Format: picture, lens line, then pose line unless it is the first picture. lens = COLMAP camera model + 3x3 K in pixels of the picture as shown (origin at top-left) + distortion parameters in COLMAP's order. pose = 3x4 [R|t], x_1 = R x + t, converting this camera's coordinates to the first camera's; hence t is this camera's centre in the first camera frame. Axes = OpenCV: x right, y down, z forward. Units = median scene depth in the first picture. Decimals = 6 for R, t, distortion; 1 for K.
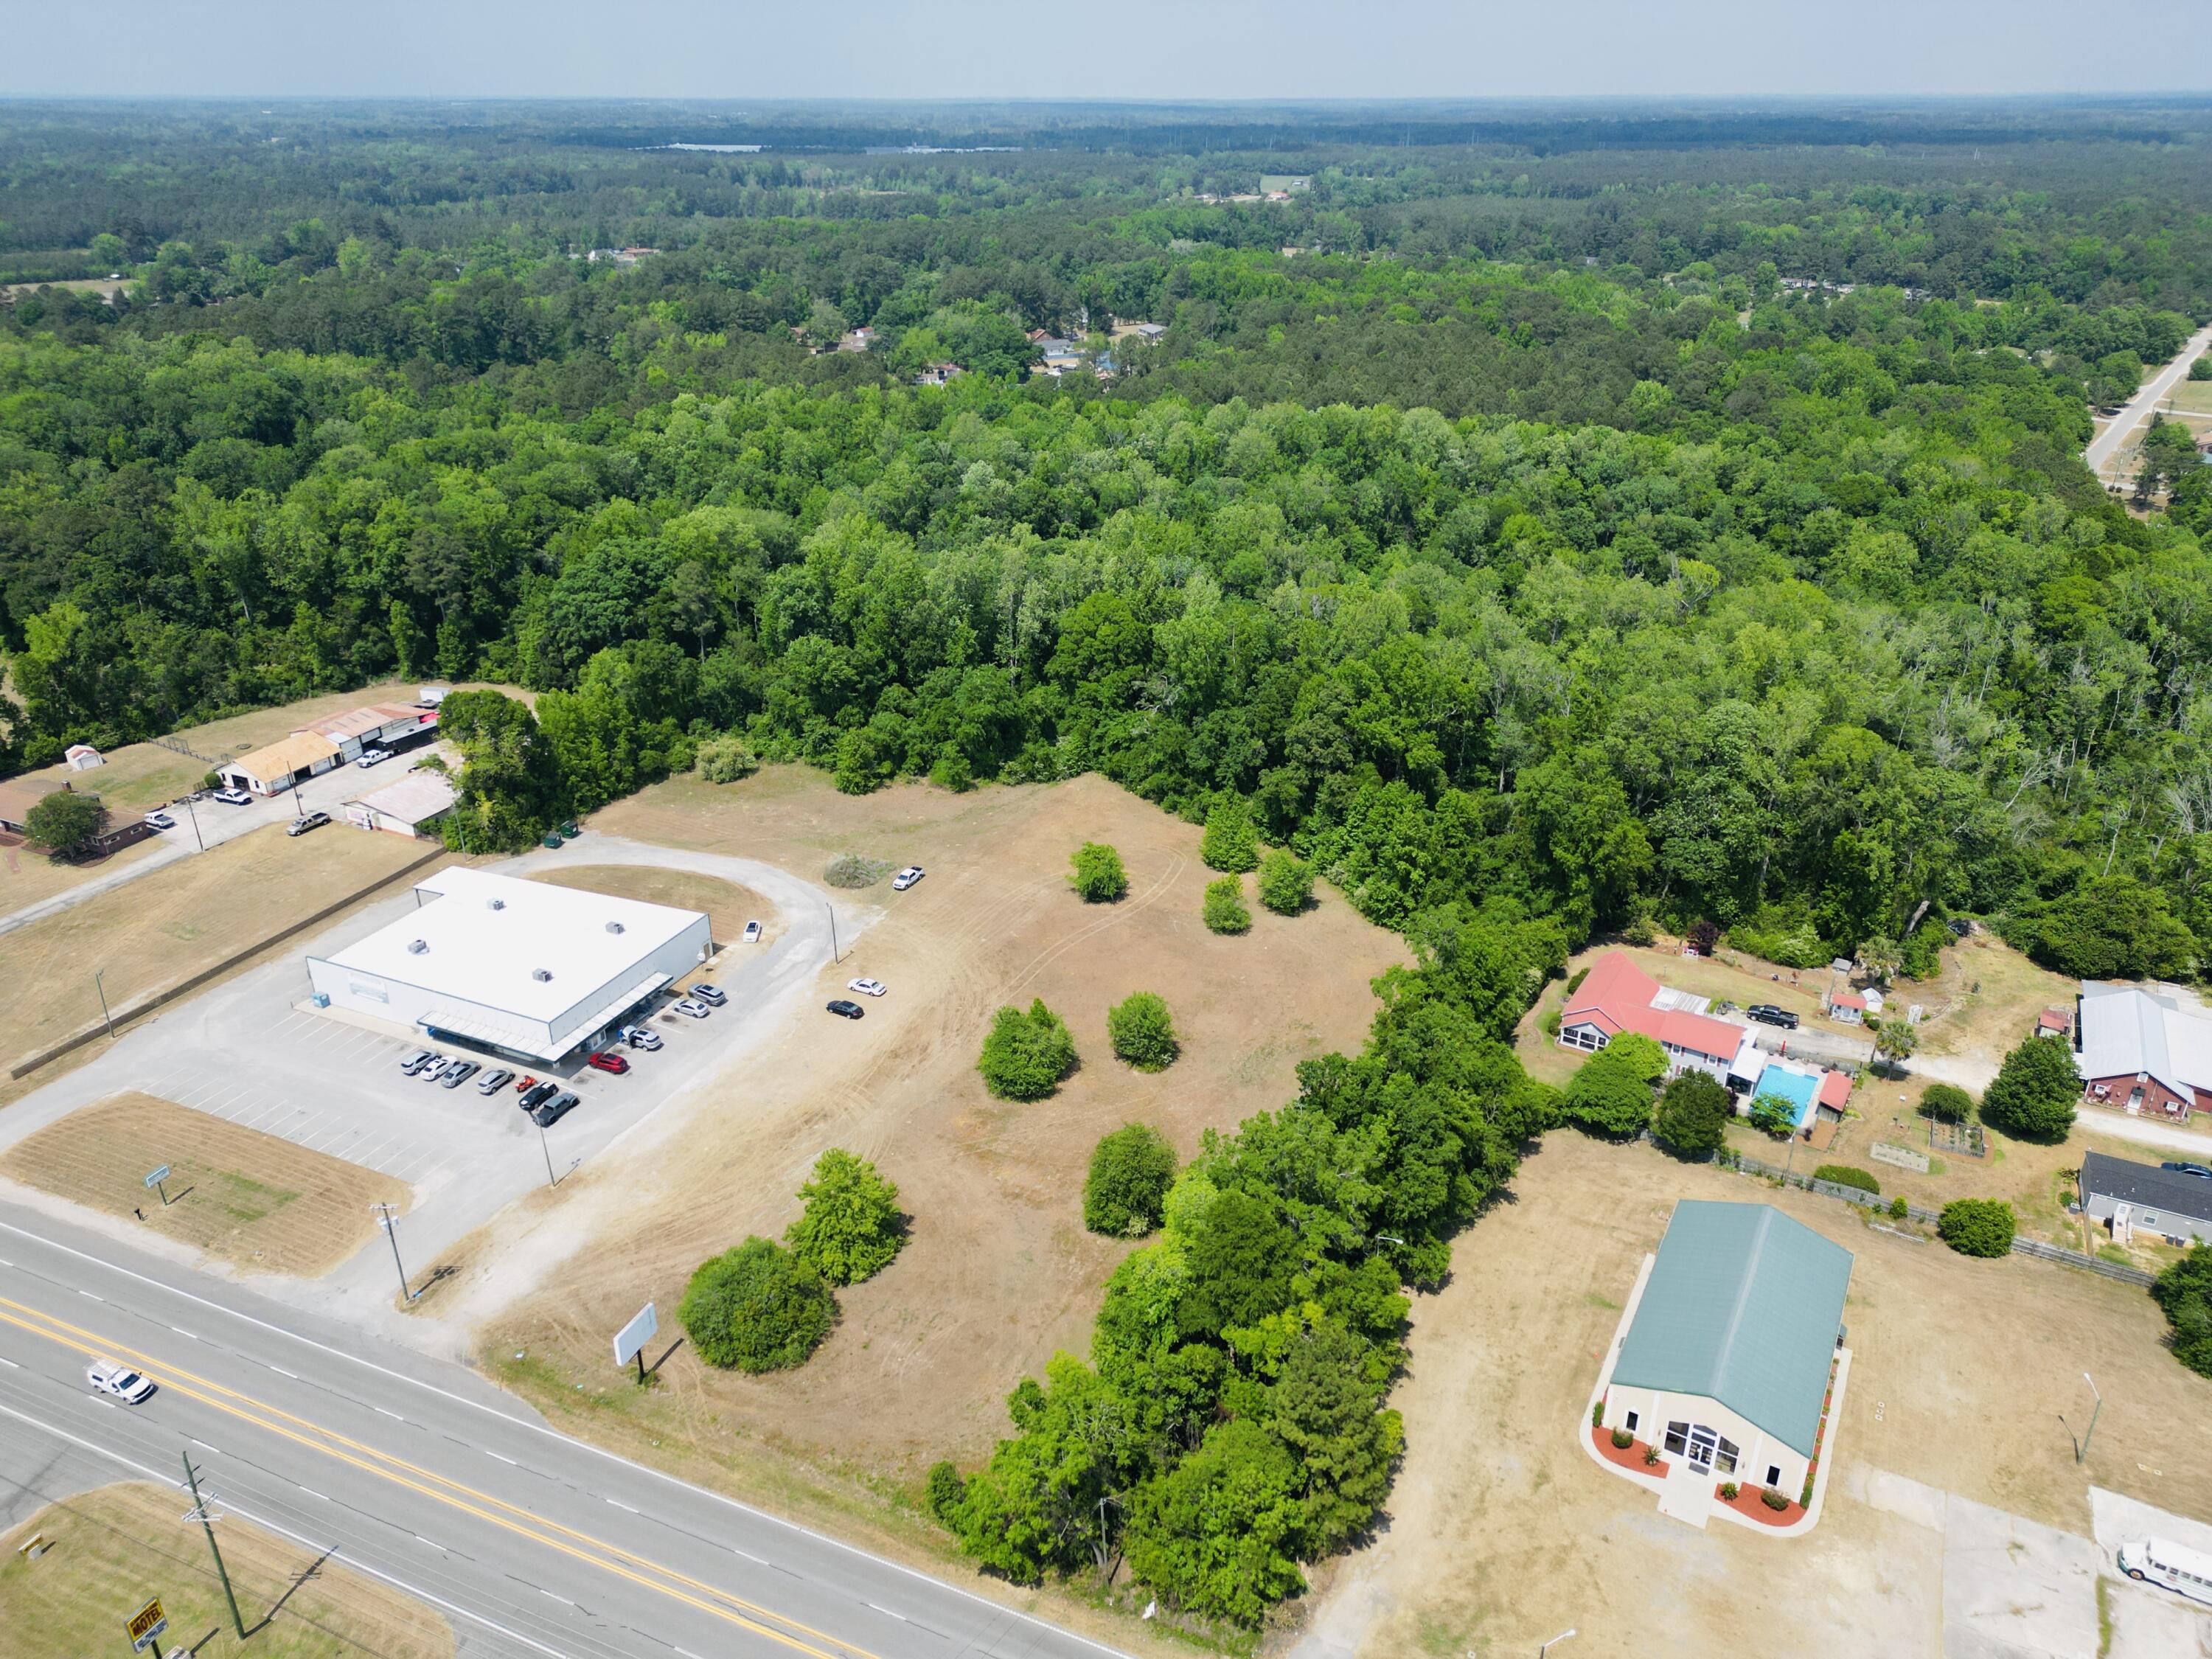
lens RADIAL K [[1533.8, 0, 1106.0], [0, 1533.8, 829.5], [0, 0, 1]] dist [0.077305, -0.058019]
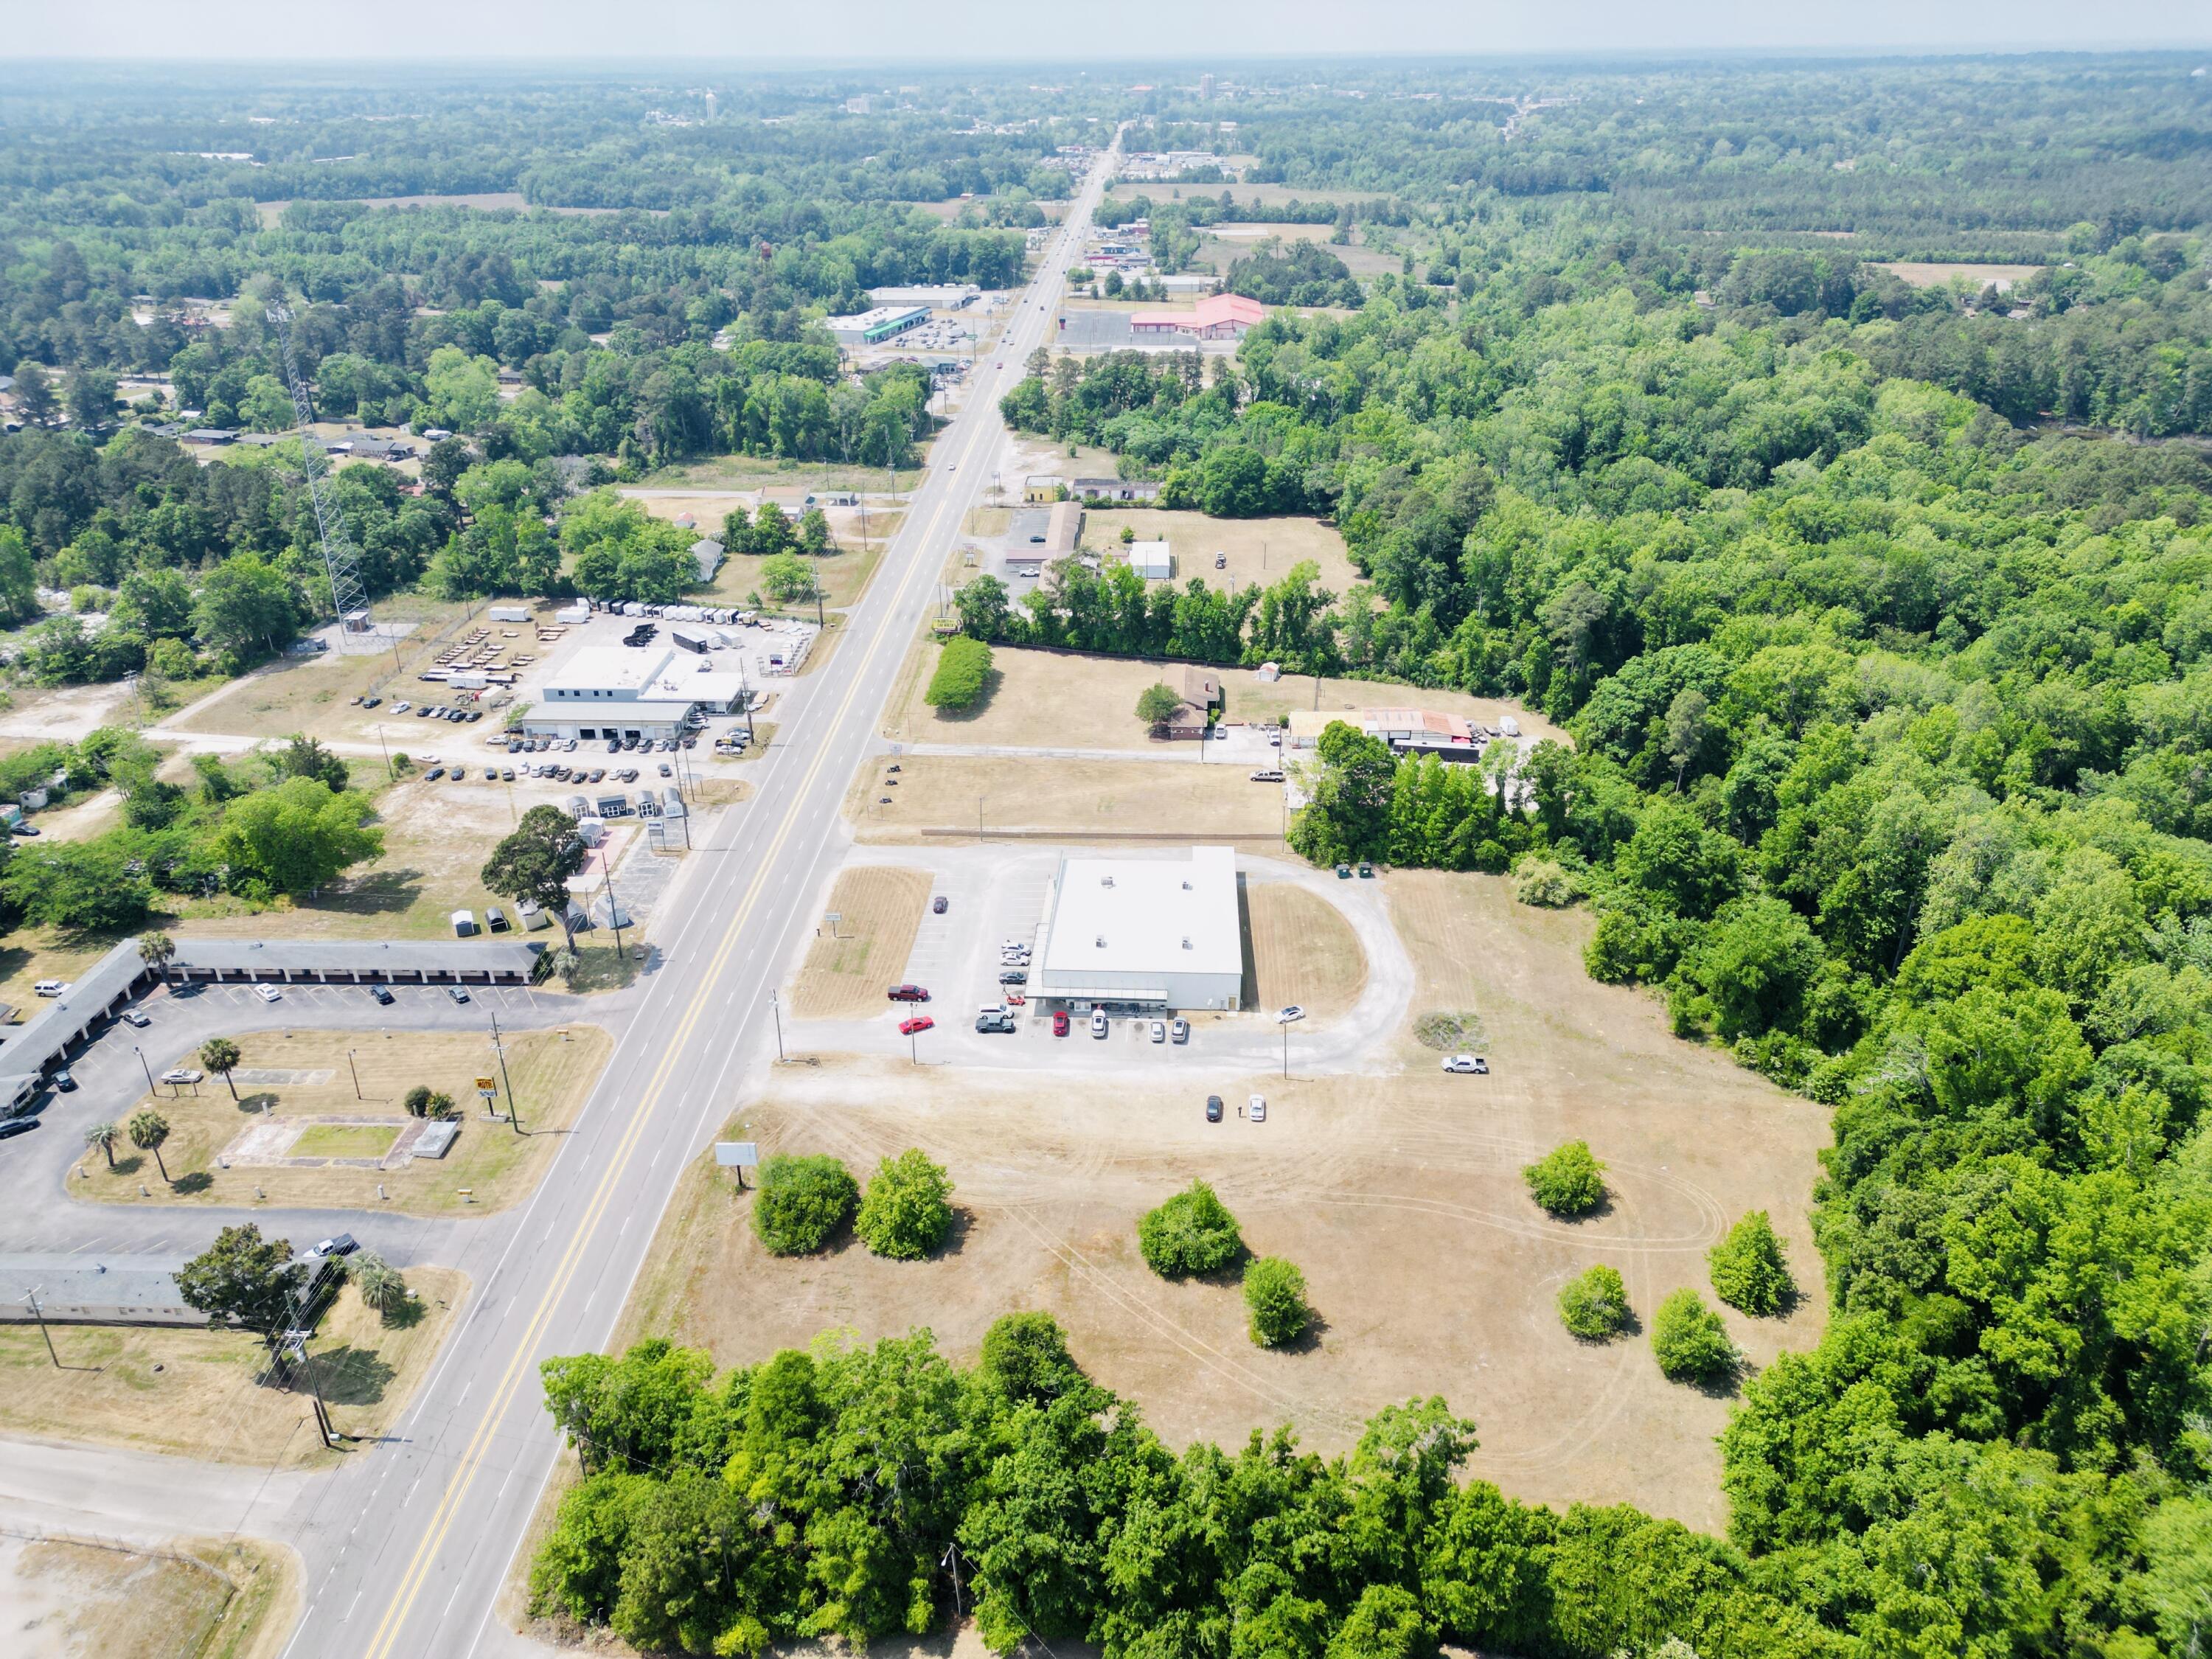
lens RADIAL K [[1537.5, 0, 1106.0], [0, 1537.5, 829.5], [0, 0, 1]] dist [0.078934, -0.076590]
pose [[0.366822, 0.415089, -0.832552, 0.509075], [-0.391340, 0.880753, 0.266697, -0.256832], [0.843975, 0.227980, 0.485521, 0.319827]]
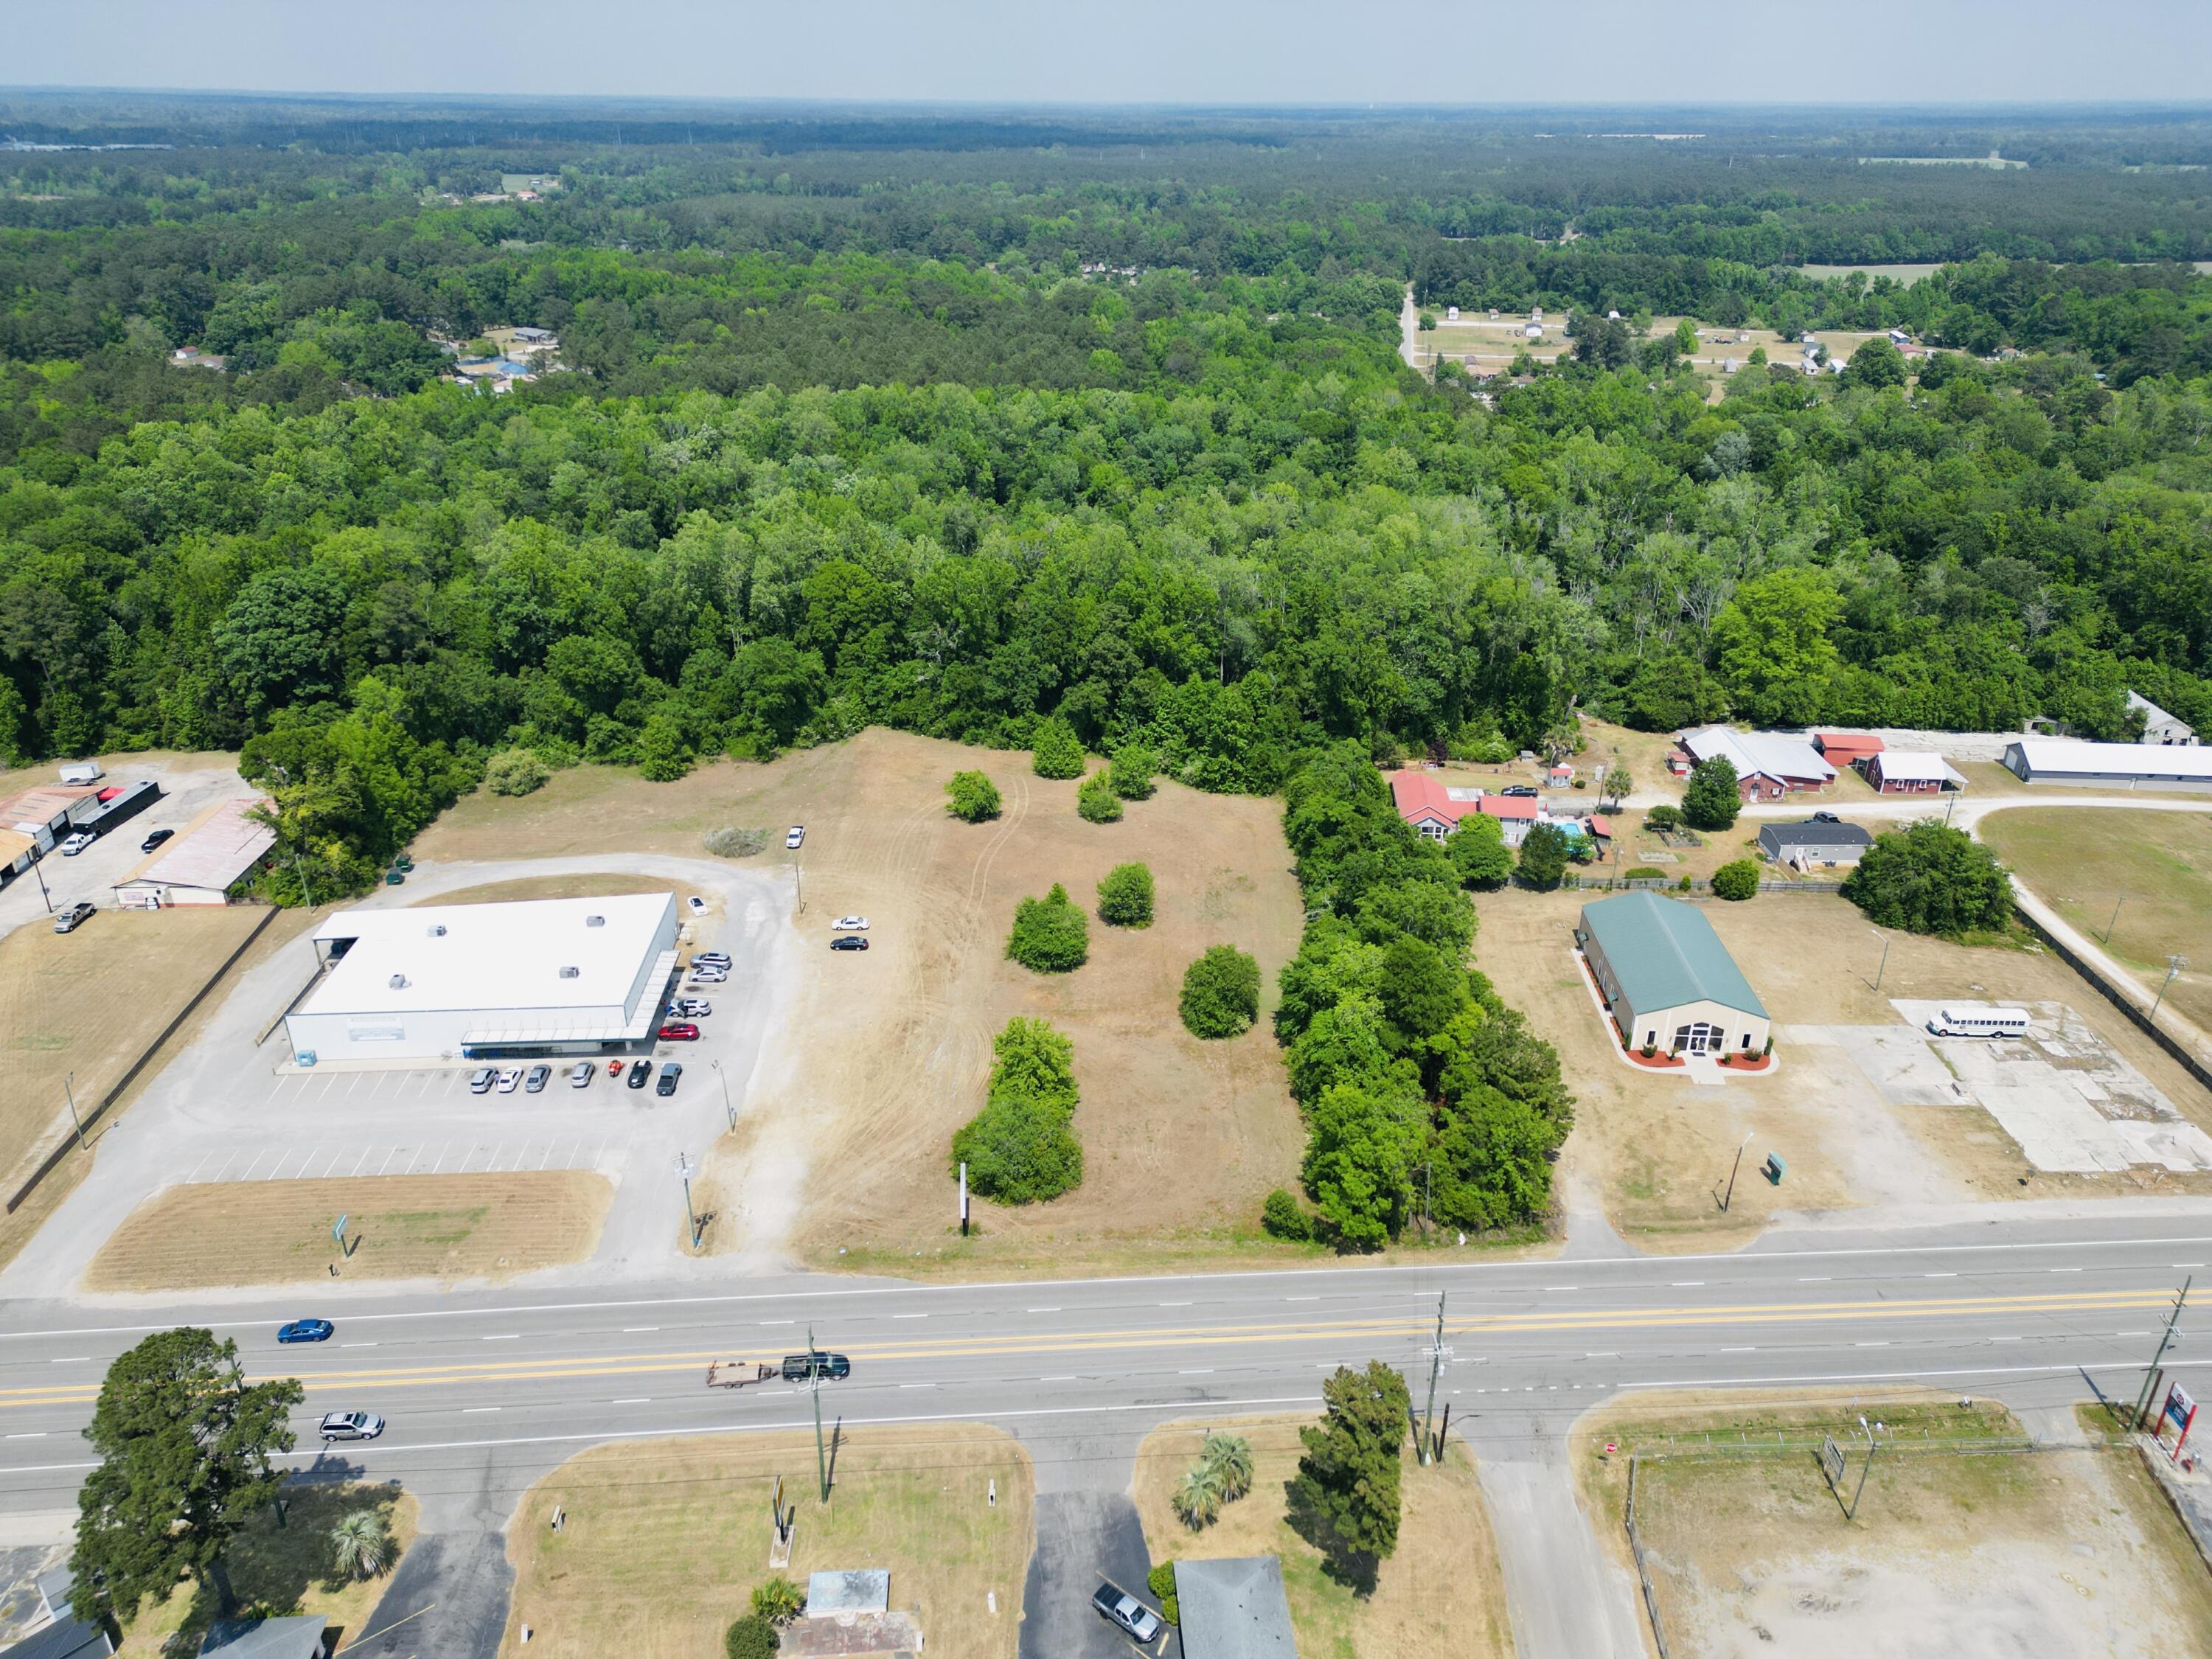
lens RADIAL K [[1537.5, 0, 1106.0], [0, 1537.5, 829.5], [0, 0, 1]] dist [0.078934, -0.076590]
pose [[0.888827, -0.190836, 0.416614, -0.373689], [0.191103, 0.980692, 0.041510, 0.023250], [-0.416492, 0.042721, 0.908135, -0.047428]]
